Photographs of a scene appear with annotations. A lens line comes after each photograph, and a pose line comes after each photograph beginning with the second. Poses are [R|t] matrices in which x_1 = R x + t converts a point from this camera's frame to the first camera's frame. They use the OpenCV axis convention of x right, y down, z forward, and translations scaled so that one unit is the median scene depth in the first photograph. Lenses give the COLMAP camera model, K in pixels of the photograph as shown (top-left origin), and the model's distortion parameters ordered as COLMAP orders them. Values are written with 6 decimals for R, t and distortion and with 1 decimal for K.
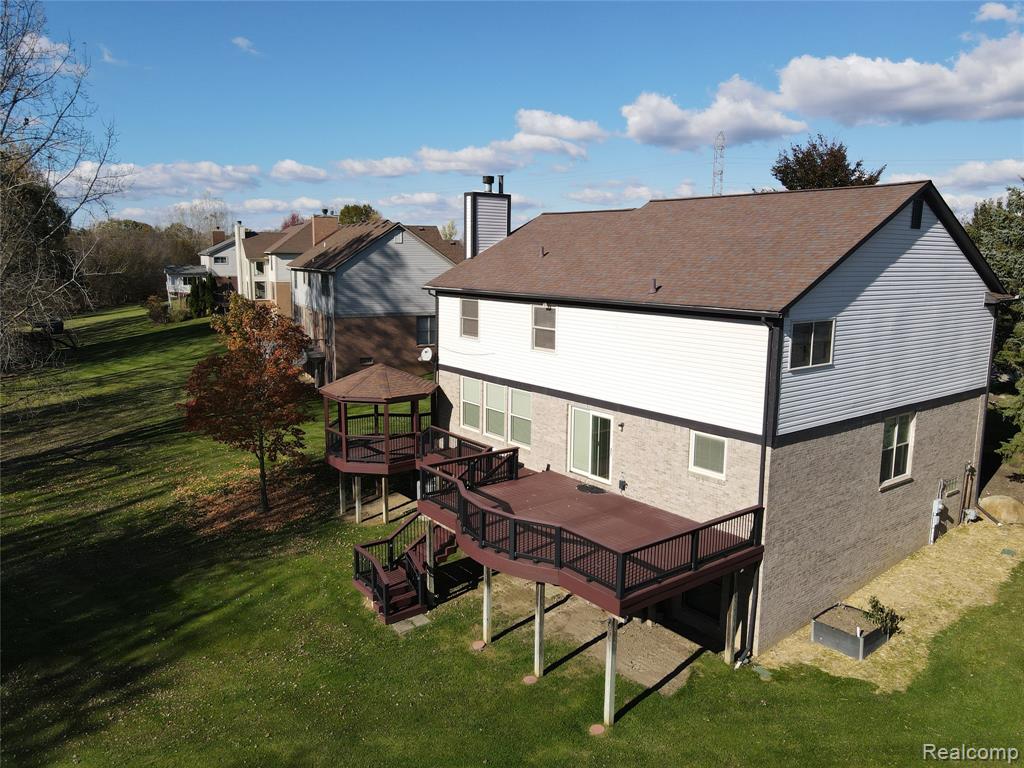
lens RADIAL K [[750.4, 0, 531.7], [0, 750.4, 384.0], [0, 0, 1]] dist [0.006449, 0.005447]
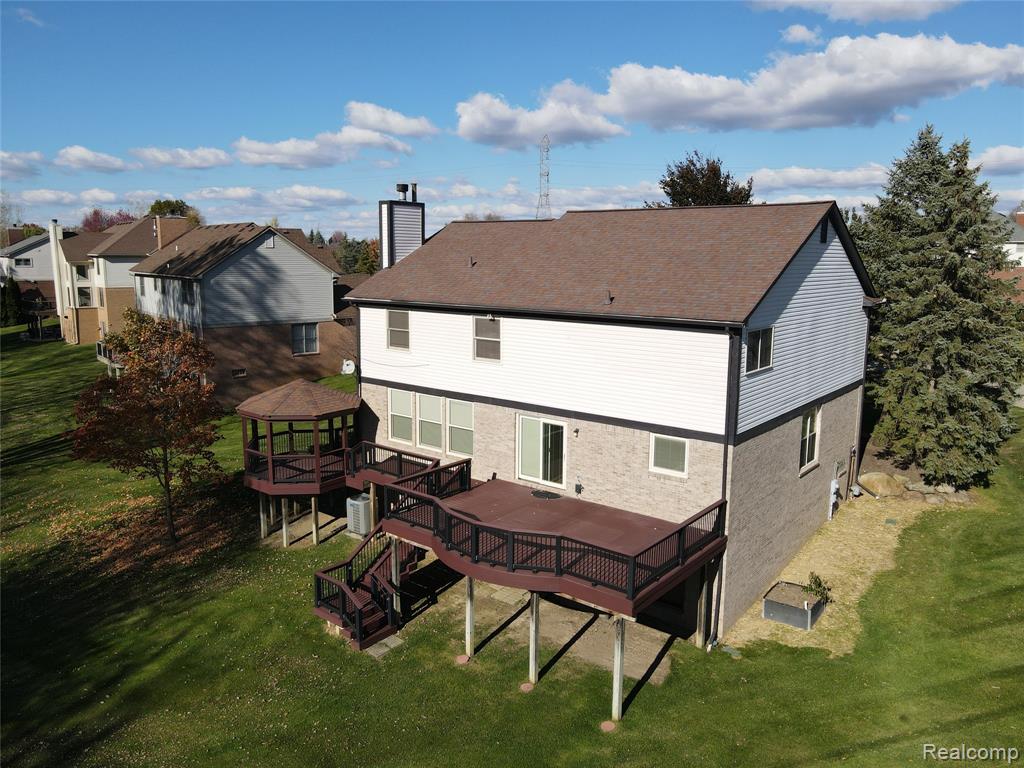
lens RADIAL K [[750.4, 0, 531.7], [0, 750.4, 384.0], [0, 0, 1]] dist [0.006449, 0.005447]
pose [[0.973968, -0.042568, 0.222651, -0.152997], [0.041562, 0.999094, 0.009202, -0.020472], [-0.222841, 0.000292, 0.974855, 0.000866]]
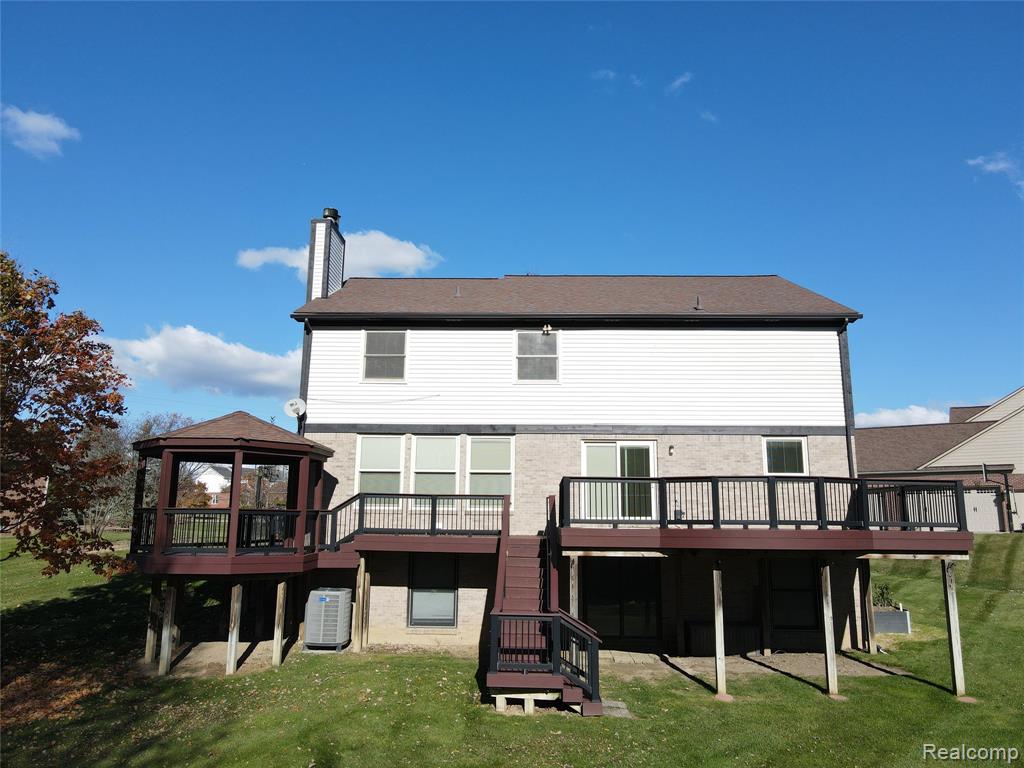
lens RADIAL K [[721.9, 0, 512.0], [0, 721.9, 384.0], [0, 0, 1]] dist [0.034565, 0.004531]
pose [[0.637084, 0.122341, 0.761024, -0.635525], [0.130775, 0.955853, -0.263139, 0.171732], [-0.759620, 0.267164, 0.592960, 0.537088]]
